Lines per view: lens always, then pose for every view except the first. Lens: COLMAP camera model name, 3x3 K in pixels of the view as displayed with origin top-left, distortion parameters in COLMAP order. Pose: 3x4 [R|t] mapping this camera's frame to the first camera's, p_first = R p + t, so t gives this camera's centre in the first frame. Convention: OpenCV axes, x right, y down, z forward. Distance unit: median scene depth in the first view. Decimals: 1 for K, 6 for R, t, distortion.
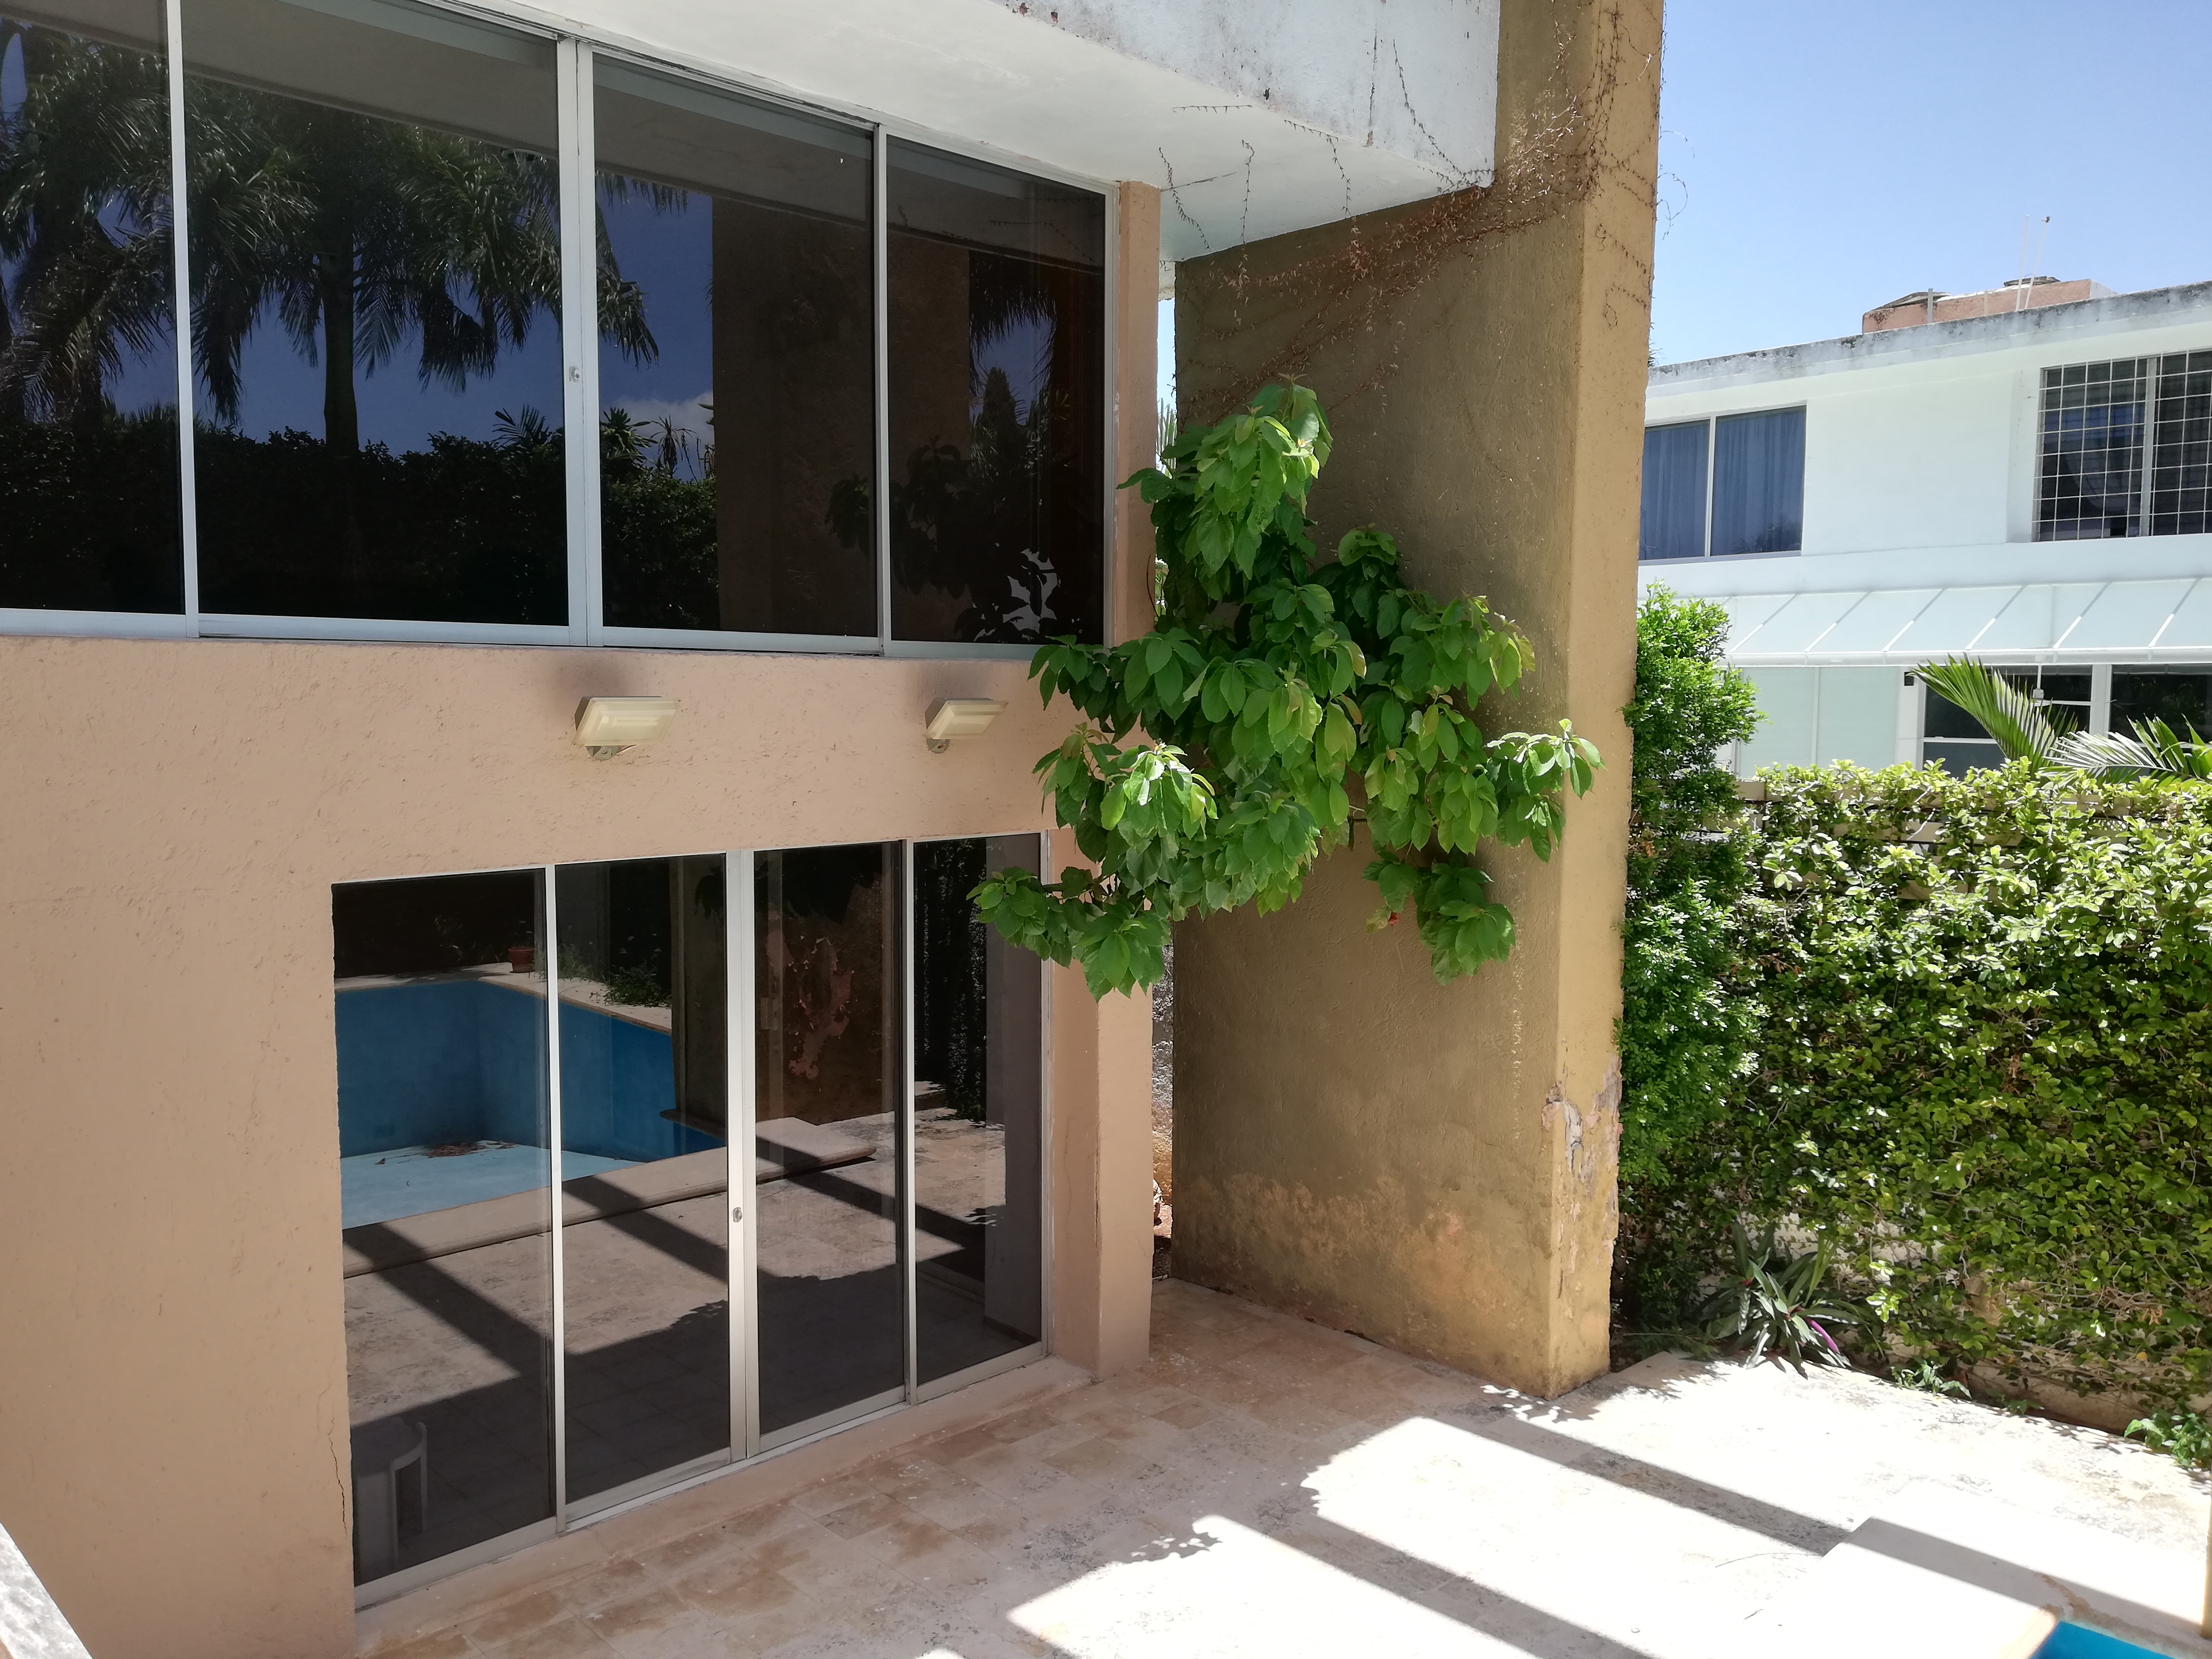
lens RADIAL K [[1687.9, 0, 1088.3], [0, 1687.9, 831.0], [0, 0, 1]] dist [0.060607, -0.091649]
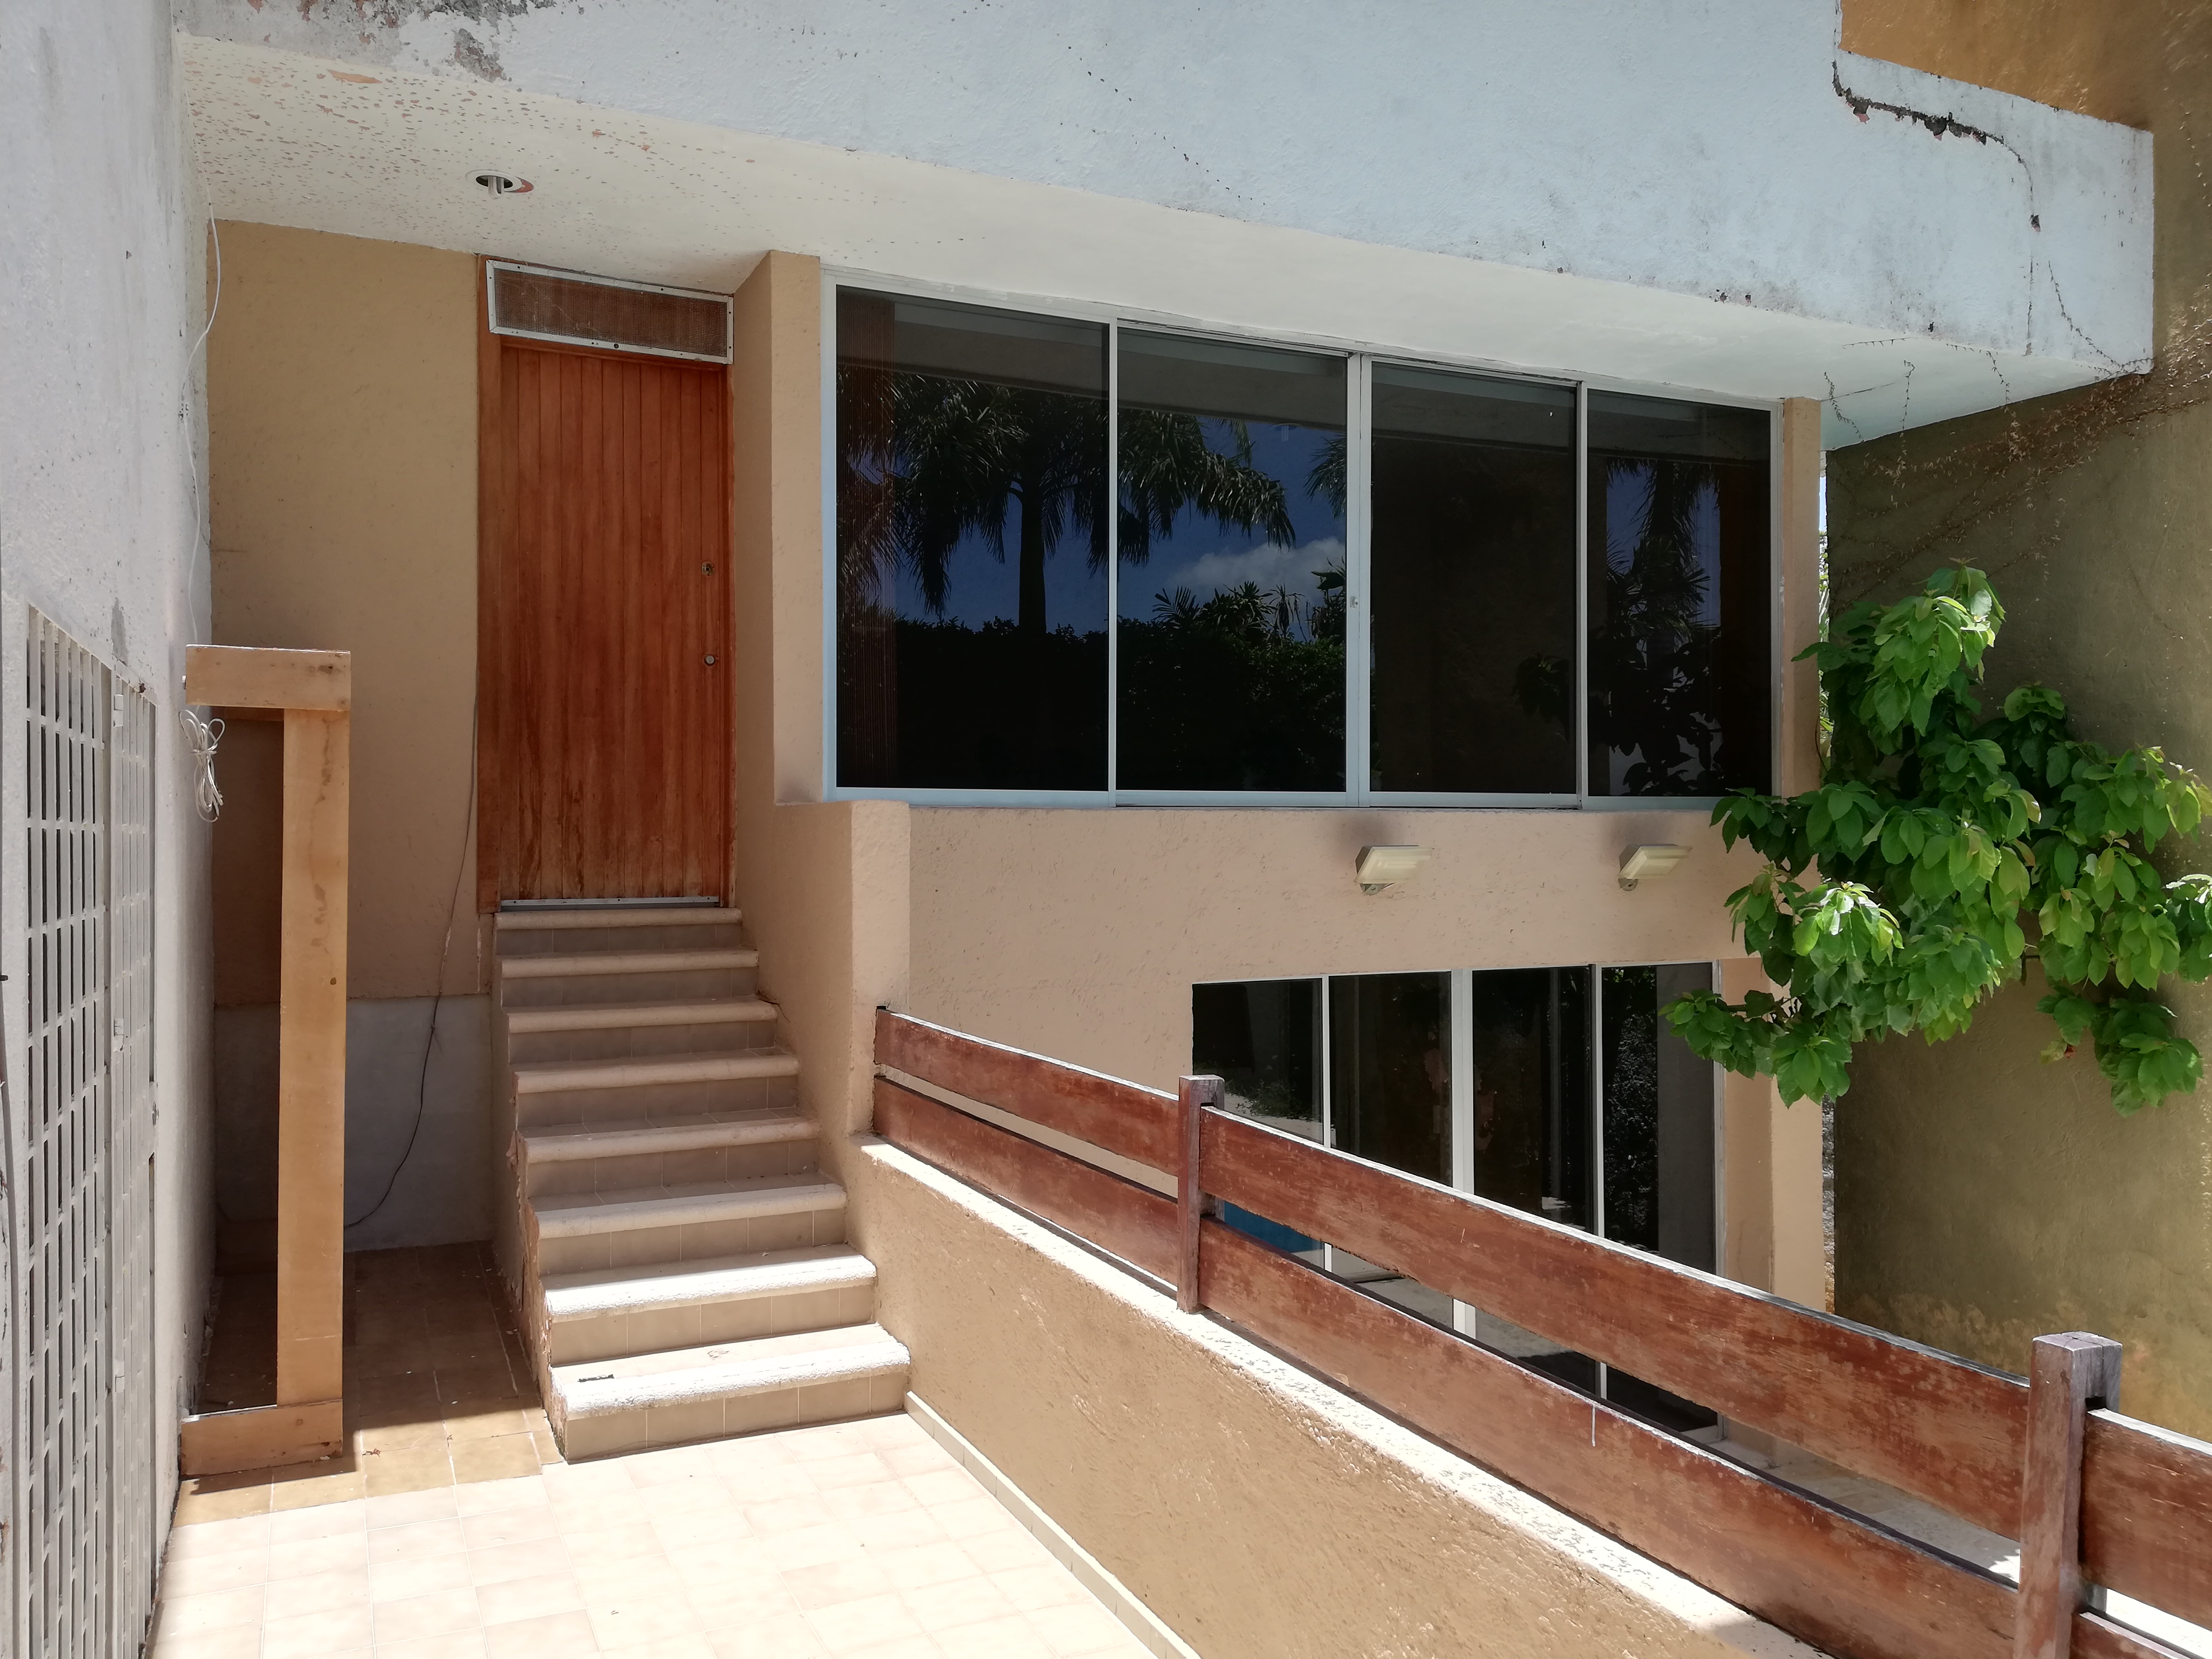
lens RADIAL K [[1687.9, 0, 1096.0], [0, 1687.9, 821.7], [0, 0, 1]] dist [0.060607, -0.091649]
pose [[0.948679, -0.008138, -0.316137, -0.063027], [-0.019067, 0.996378, -0.082868, 0.010632], [0.315667, 0.084643, 0.945087, -0.224395]]
